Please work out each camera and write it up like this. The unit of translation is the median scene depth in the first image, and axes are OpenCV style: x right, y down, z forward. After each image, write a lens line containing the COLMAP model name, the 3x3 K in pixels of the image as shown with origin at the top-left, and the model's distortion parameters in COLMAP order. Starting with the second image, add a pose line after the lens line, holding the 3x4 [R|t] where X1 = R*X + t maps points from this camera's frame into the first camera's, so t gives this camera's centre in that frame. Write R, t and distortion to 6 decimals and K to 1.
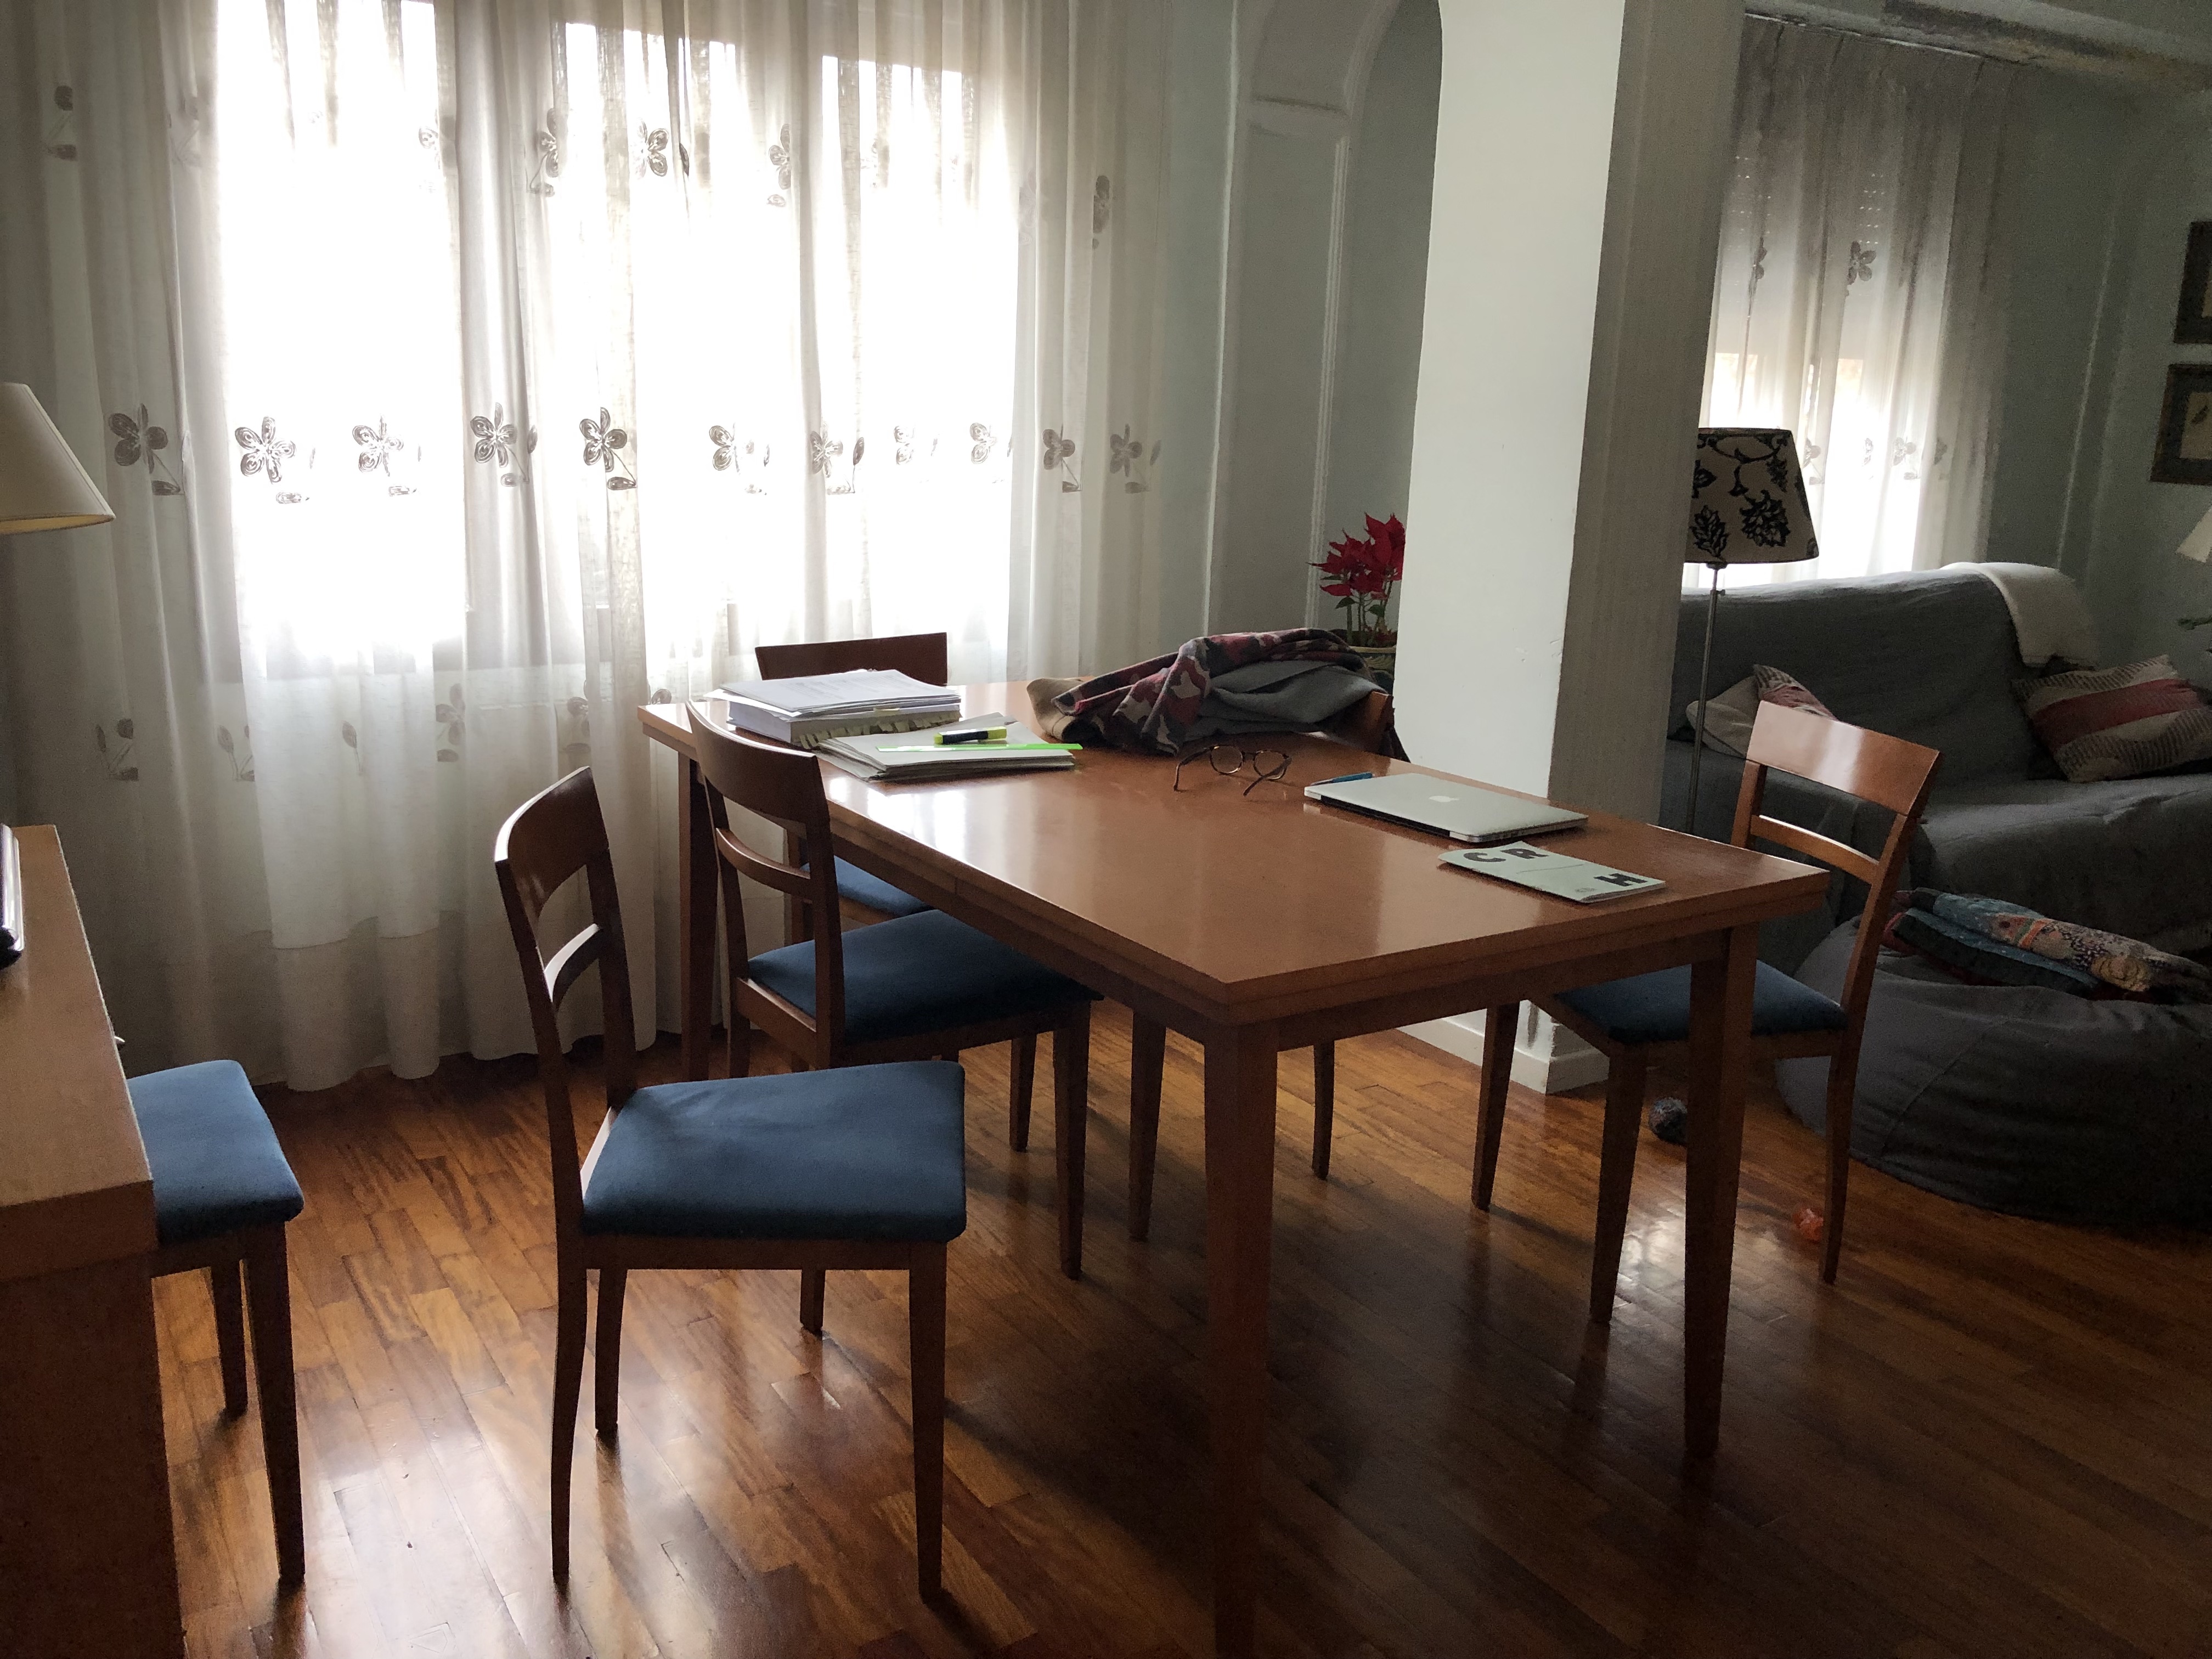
lens RADIAL K [[1815.0, 0, 1106.0], [0, 1815.0, 829.5], [0, 0, 1]] dist [0.040946, -0.006843]
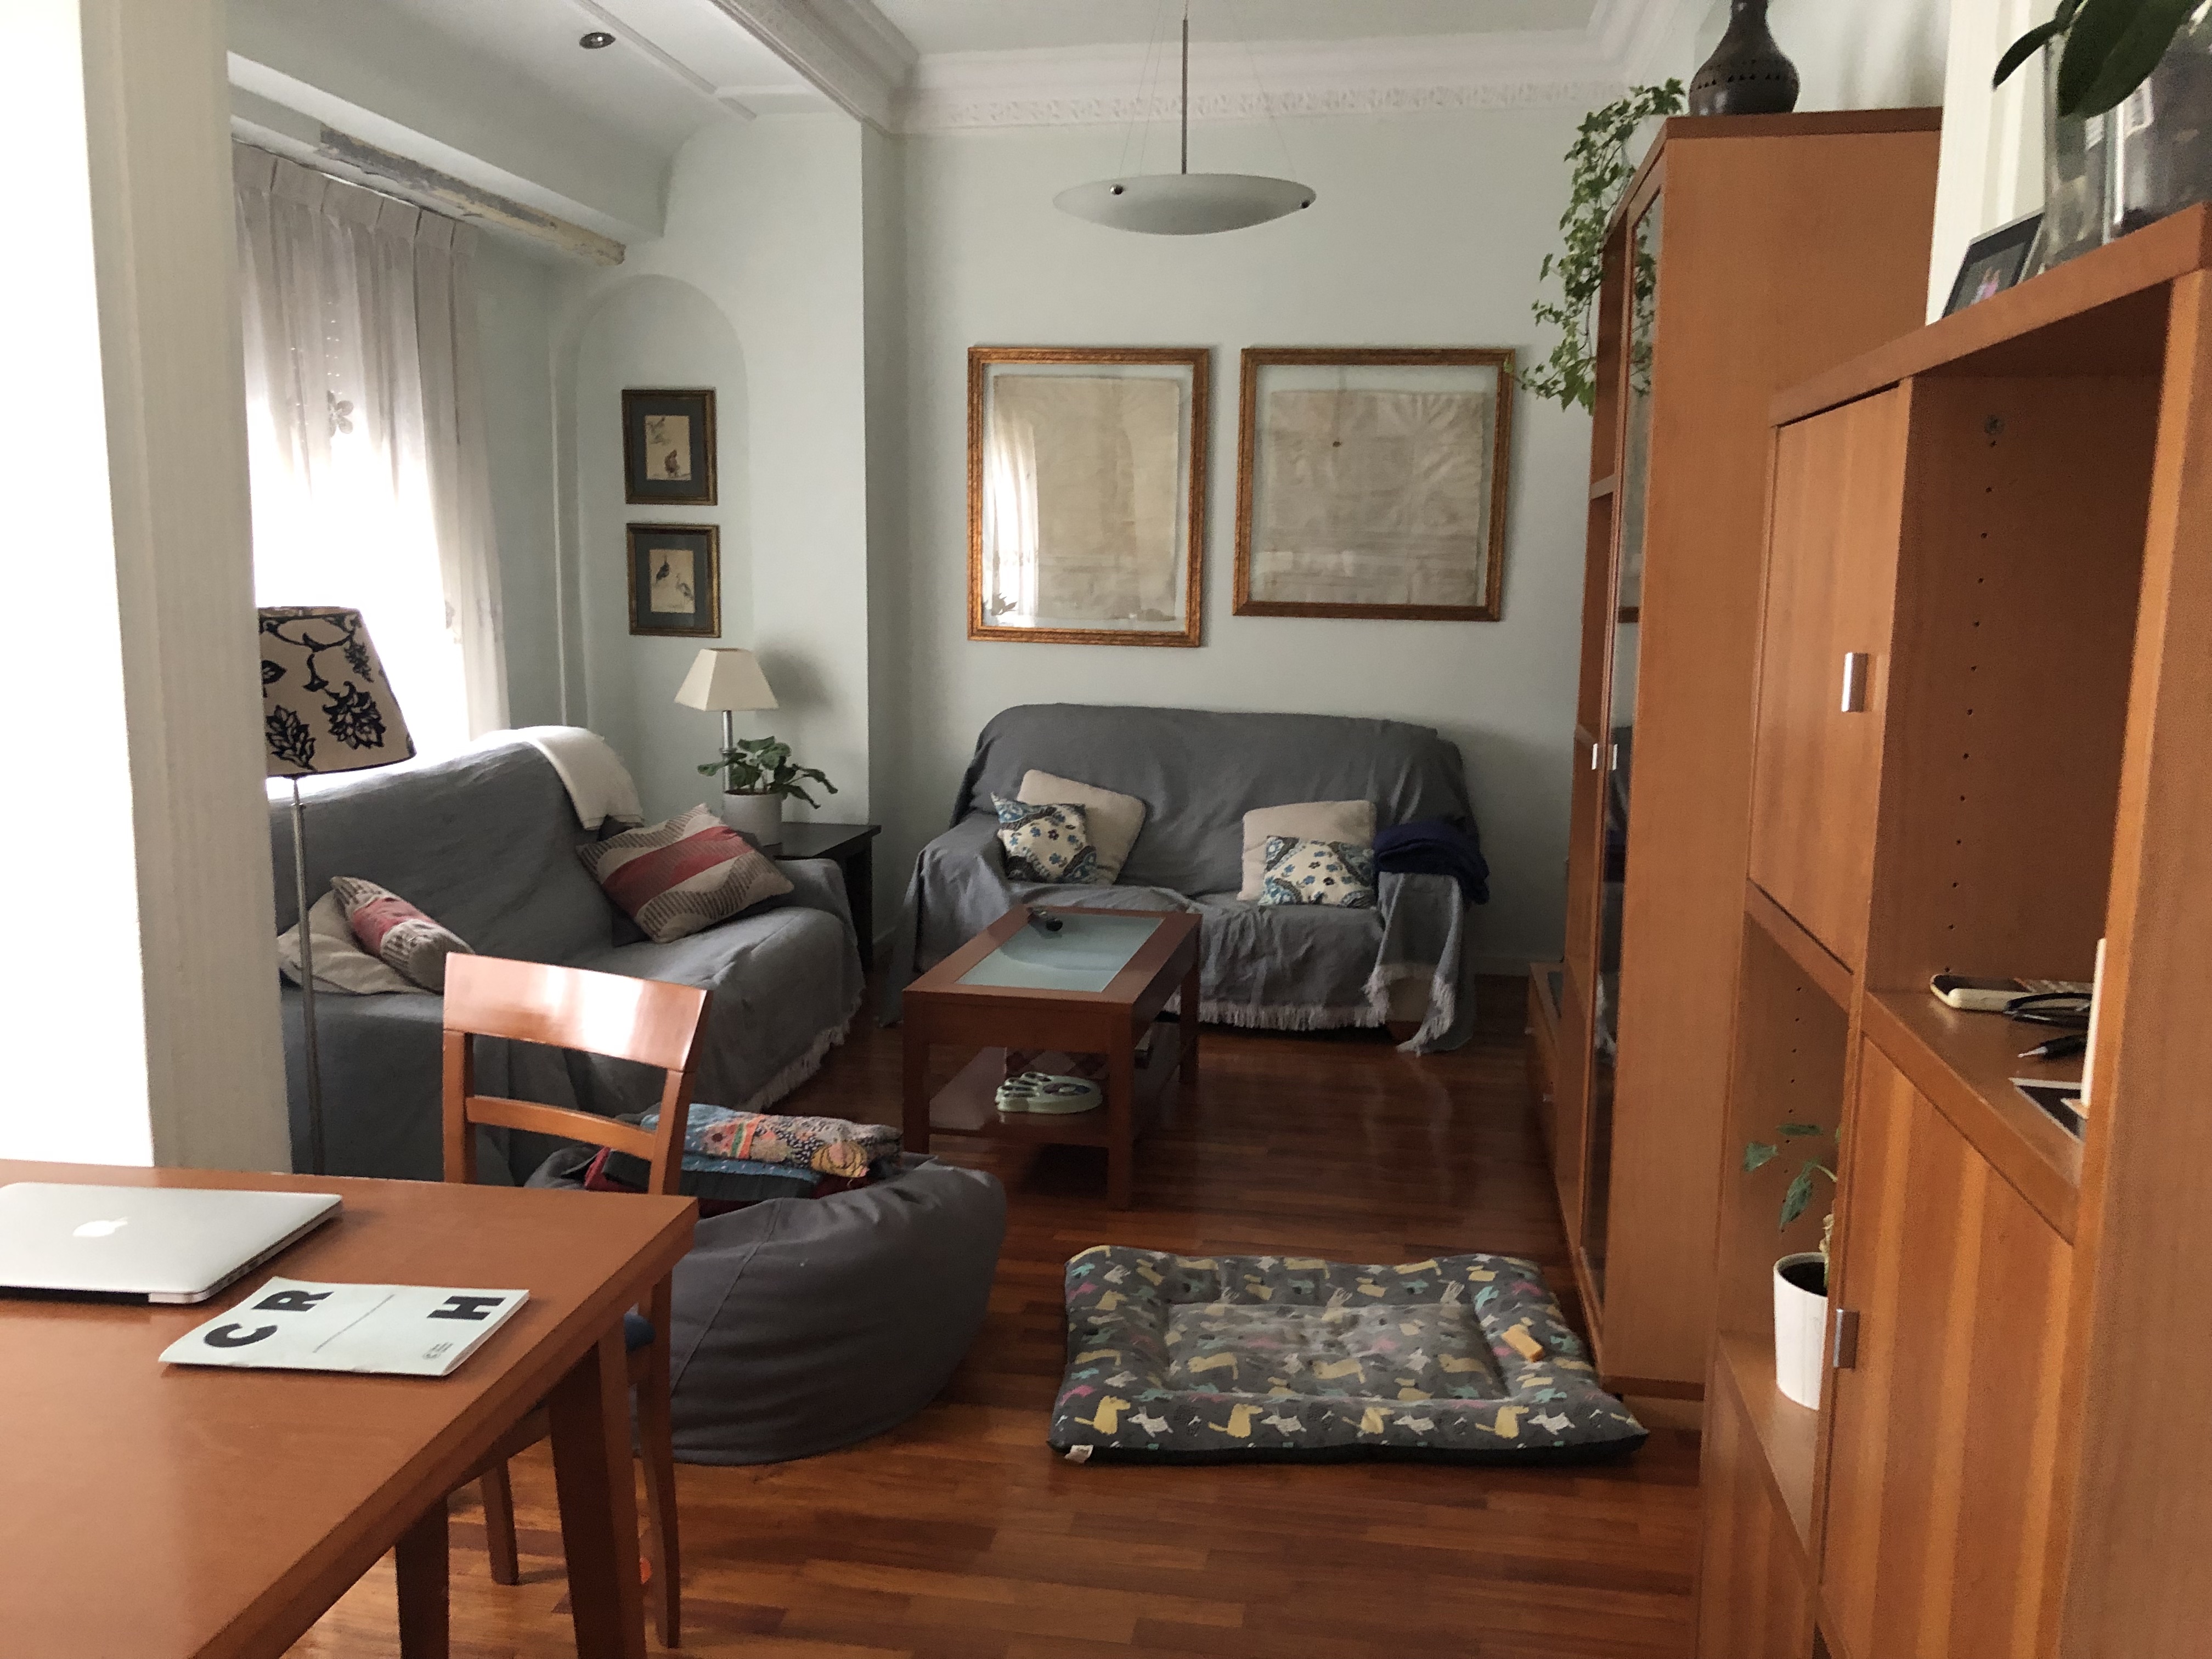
lens RADIAL K [[1794.3, 0, 1106.0], [0, 1794.3, 829.5], [0, 0, 1]] dist [0.045663, -0.111090]
pose [[0.666842, -0.133663, 0.733114, -0.014232], [0.186826, 0.982350, 0.009167, -0.064522], [-0.721400, 0.130852, 0.680044, 0.213452]]
